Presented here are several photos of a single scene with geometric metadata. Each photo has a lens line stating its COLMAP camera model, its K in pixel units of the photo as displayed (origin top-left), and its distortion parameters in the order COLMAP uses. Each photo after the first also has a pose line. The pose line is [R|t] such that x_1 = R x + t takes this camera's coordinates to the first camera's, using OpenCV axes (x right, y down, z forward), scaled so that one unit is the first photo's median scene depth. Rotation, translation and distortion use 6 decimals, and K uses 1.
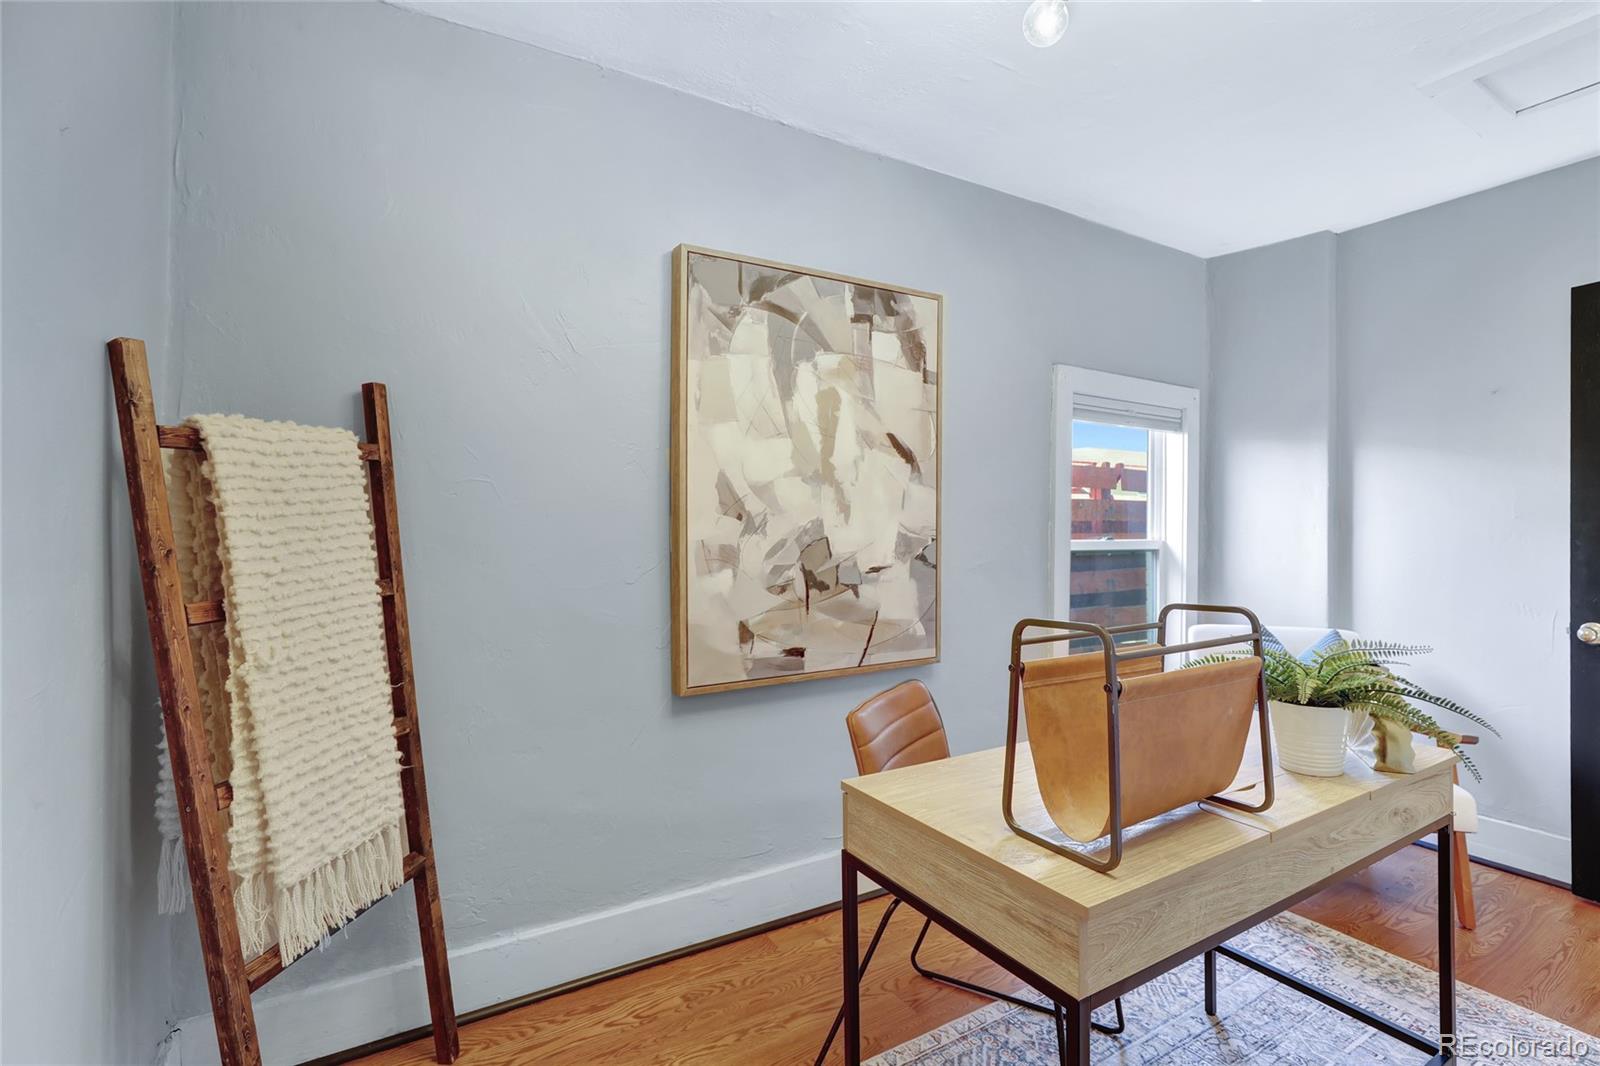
lens RADIAL K [[747.2, 0, 808.0], [0, 747.2, 531.7], [0, 0, 1]] dist [-0.027705, 0.000688]
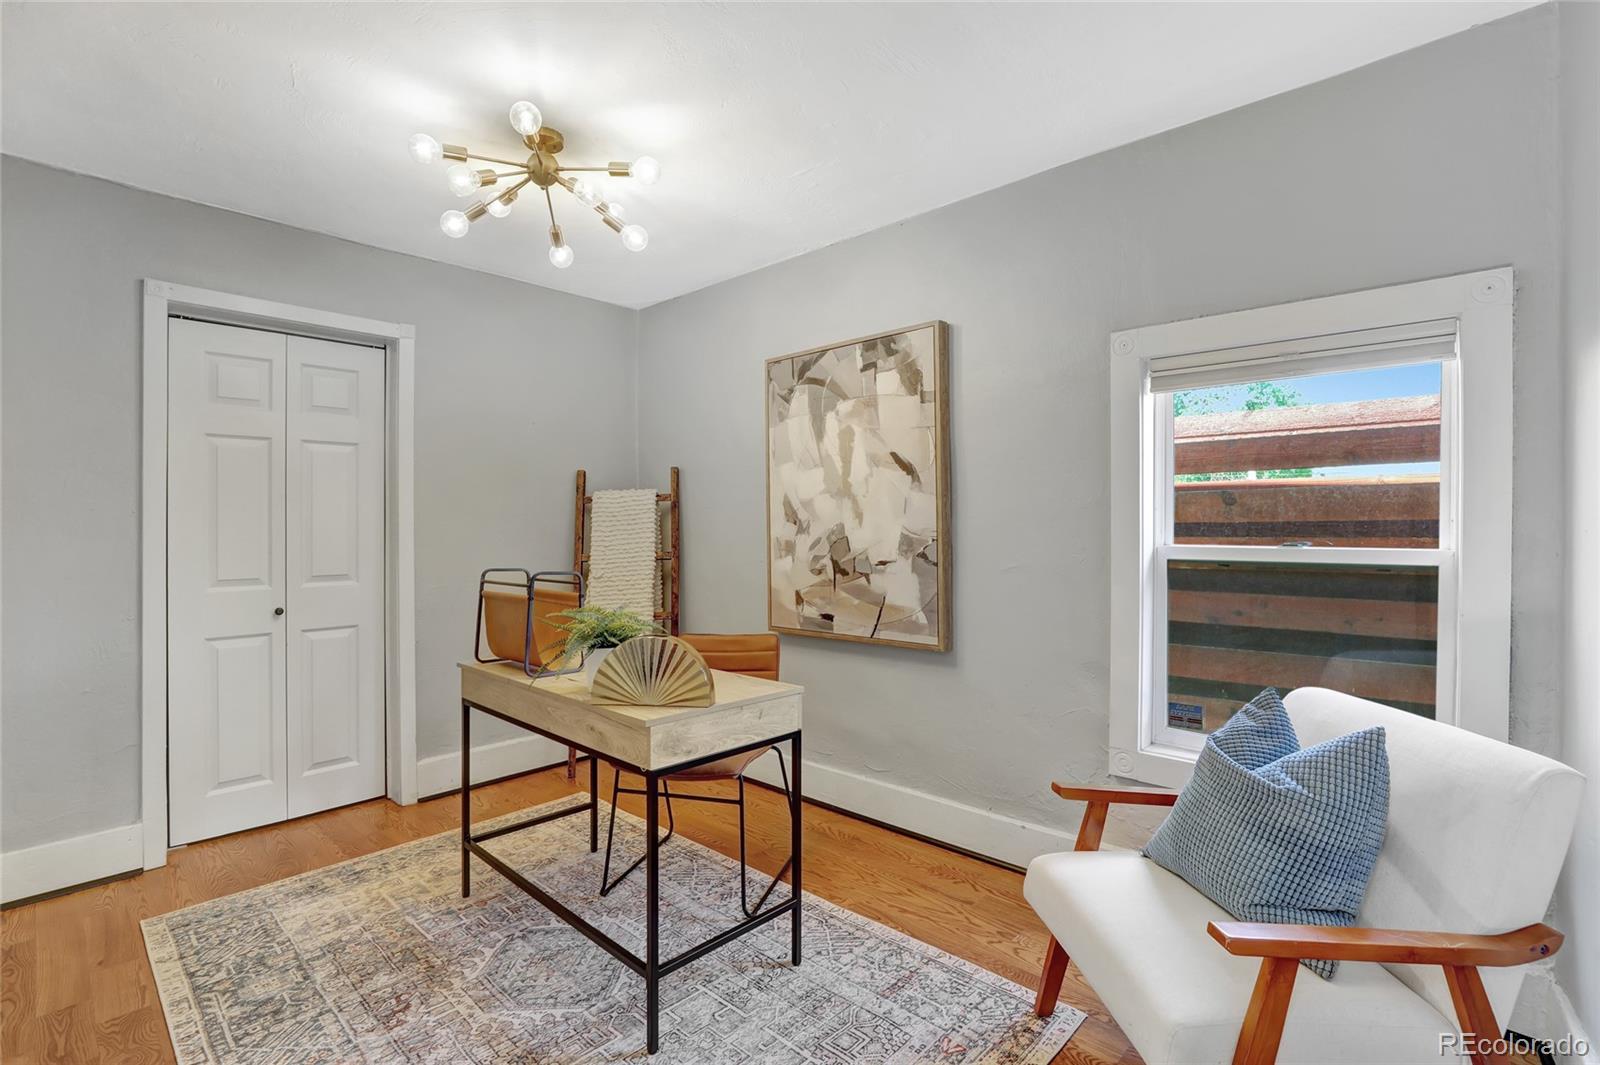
lens RADIAL K [[755.5, 0, 822.3], [0, 755.5, 505.7], [0, 0, 1]] dist [-0.044812, 0.012111]
pose [[0.282781, -0.019111, -0.958994, 1.323372], [0.010497, 0.999803, -0.016829, -0.026011], [0.959127, -0.005308, 0.282926, 0.568157]]
